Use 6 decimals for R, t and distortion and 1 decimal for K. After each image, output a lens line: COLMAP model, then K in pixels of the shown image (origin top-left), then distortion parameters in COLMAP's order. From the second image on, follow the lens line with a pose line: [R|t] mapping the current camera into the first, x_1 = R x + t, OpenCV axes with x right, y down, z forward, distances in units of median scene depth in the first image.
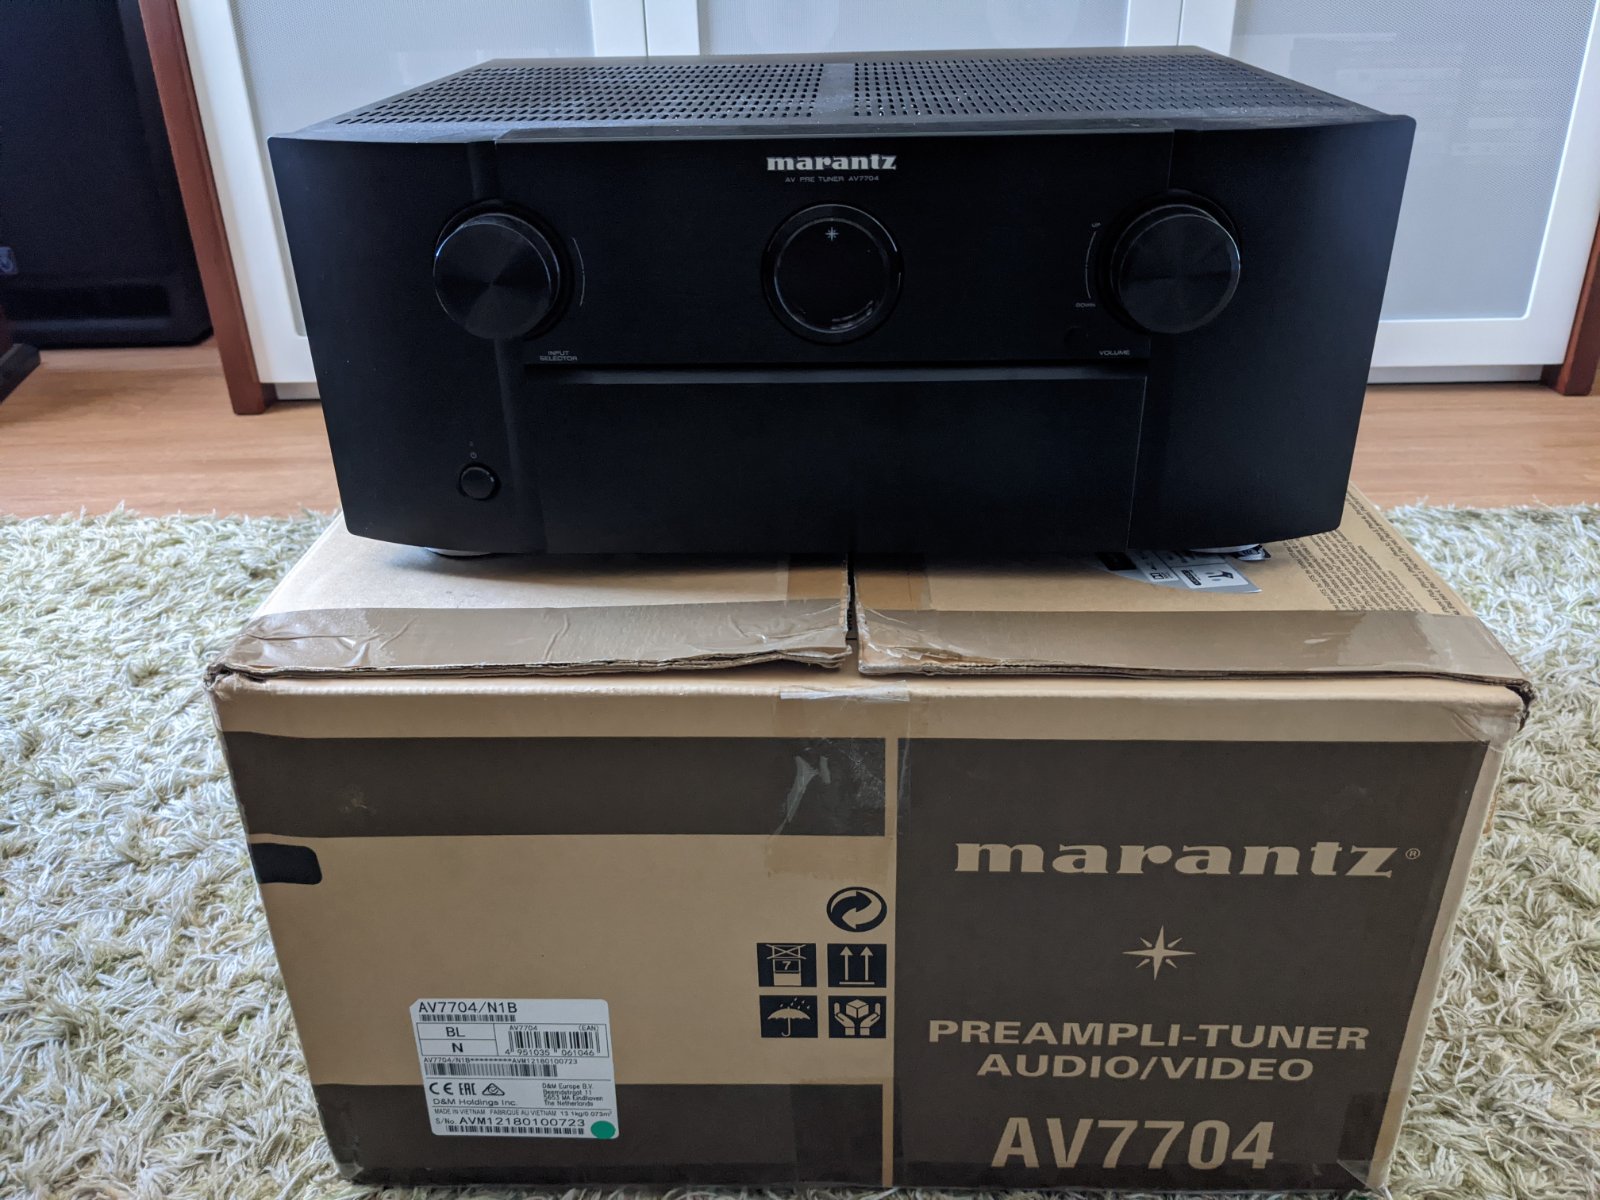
lens RADIAL K [[1265.2, 0, 806.0], [0, 1265.2, 602.4], [0, 0, 1]] dist [-0.000304, -0.019124]
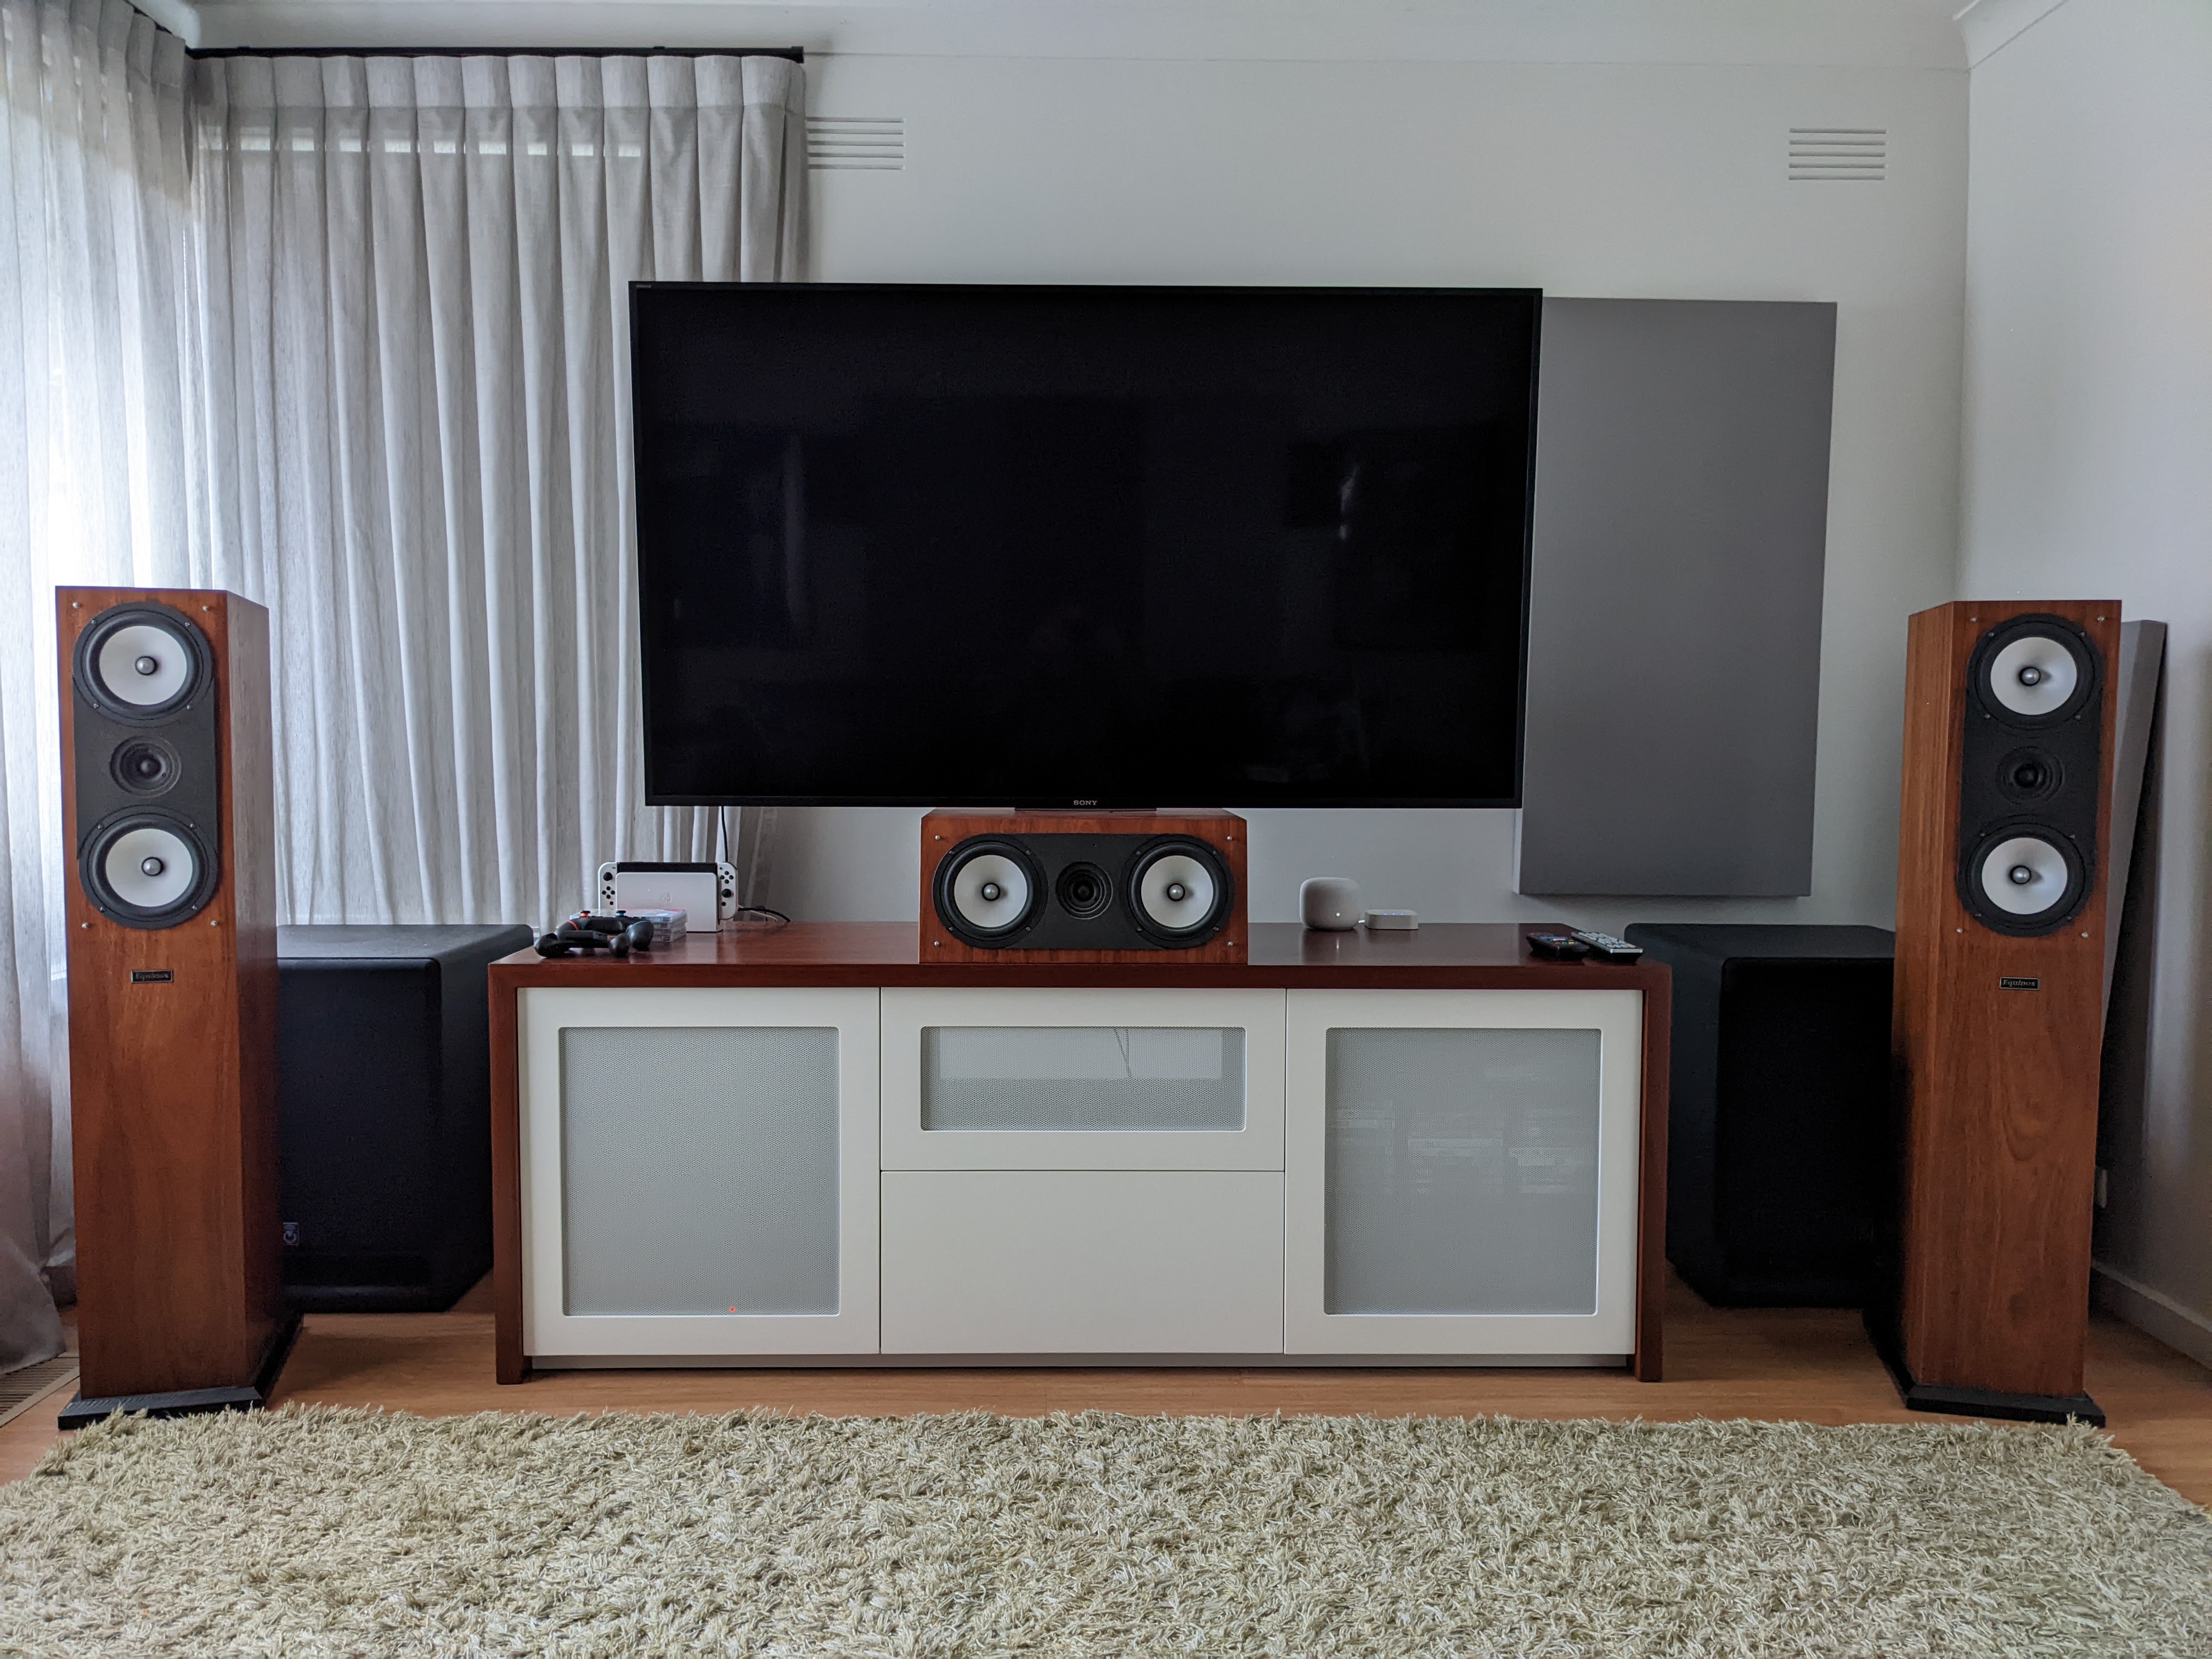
lens RADIAL K [[1749.2, 0, 1110.7], [0, 1749.2, 832.5], [0, 0, 1]] dist [-0.000304, -0.019124]
pose [[0.997573, 0.027279, 0.064055, -0.023716], [-0.000123, 0.920734, -0.390190, 0.004958], [-0.069621, 0.389235, 0.918504, -0.652360]]
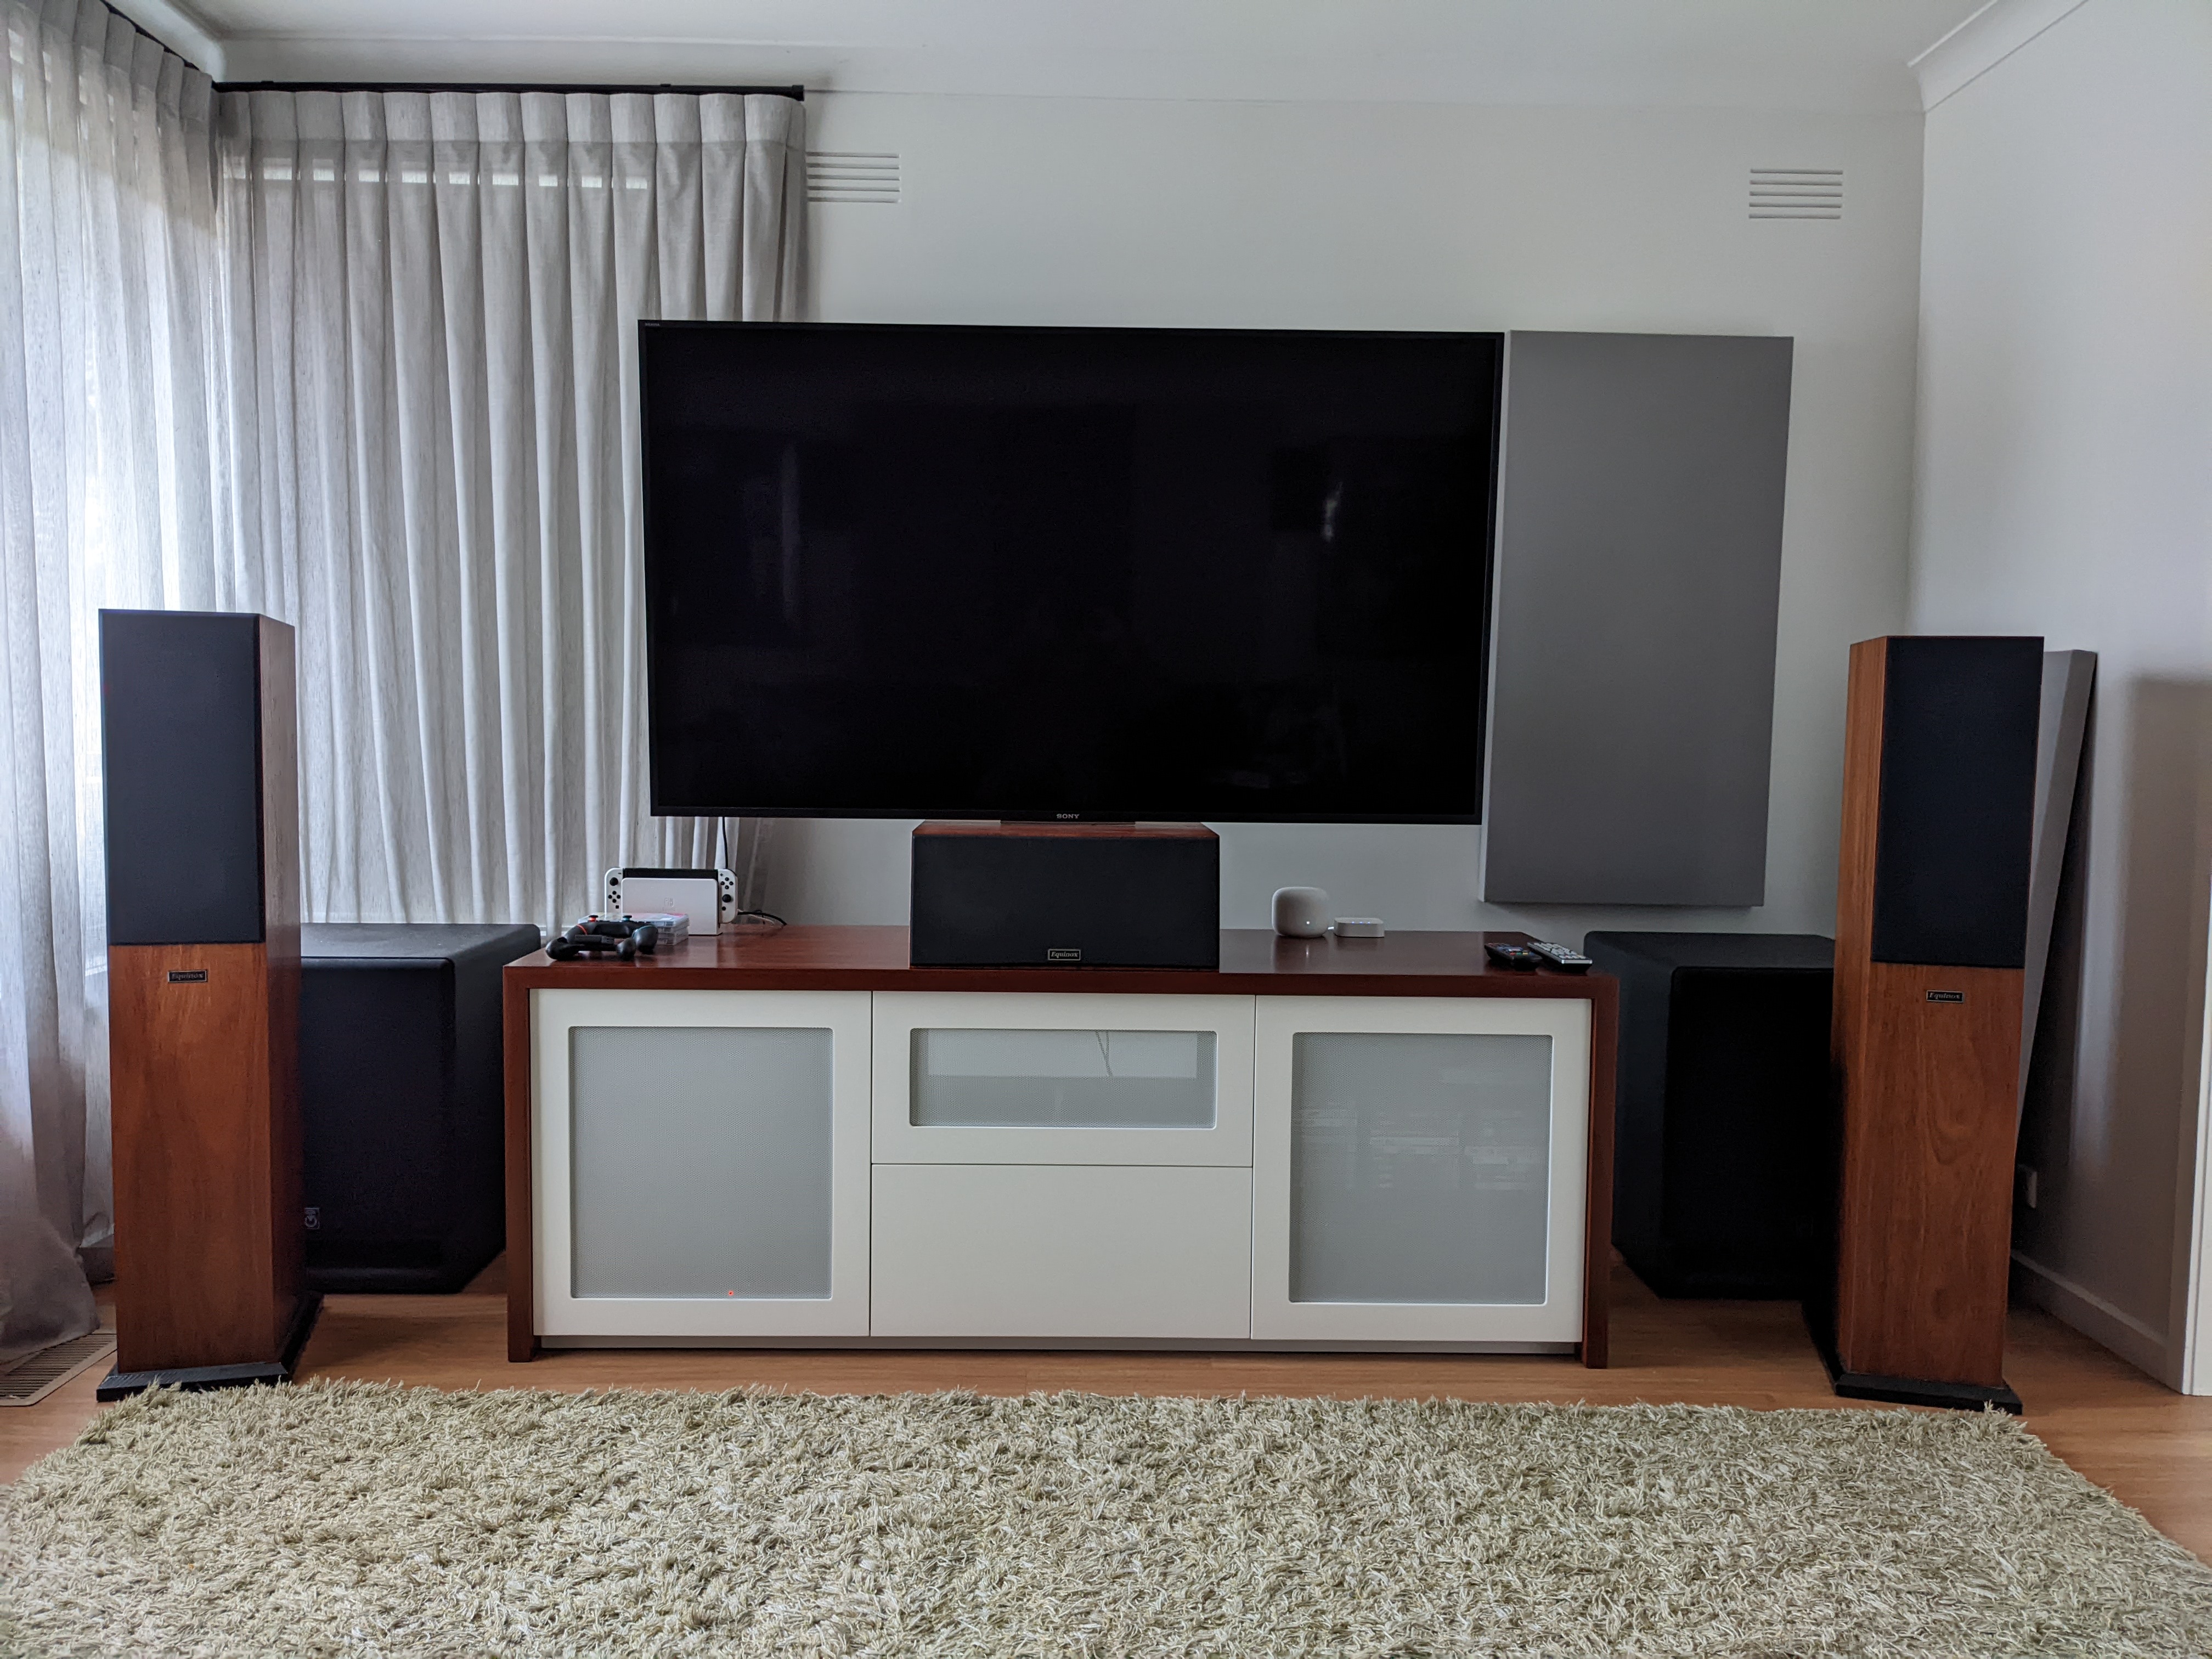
lens RADIAL K [[1749.2, 0, 1097.1], [0, 1749.2, 832.4], [0, 0, 1]] dist [-0.000304, -0.019124]
pose [[0.997574, 0.033709, 0.060908, -0.018630], [-0.007799, 0.923551, -0.383395, 0.017019], [-0.069175, 0.381990, 0.921574, -0.746351]]
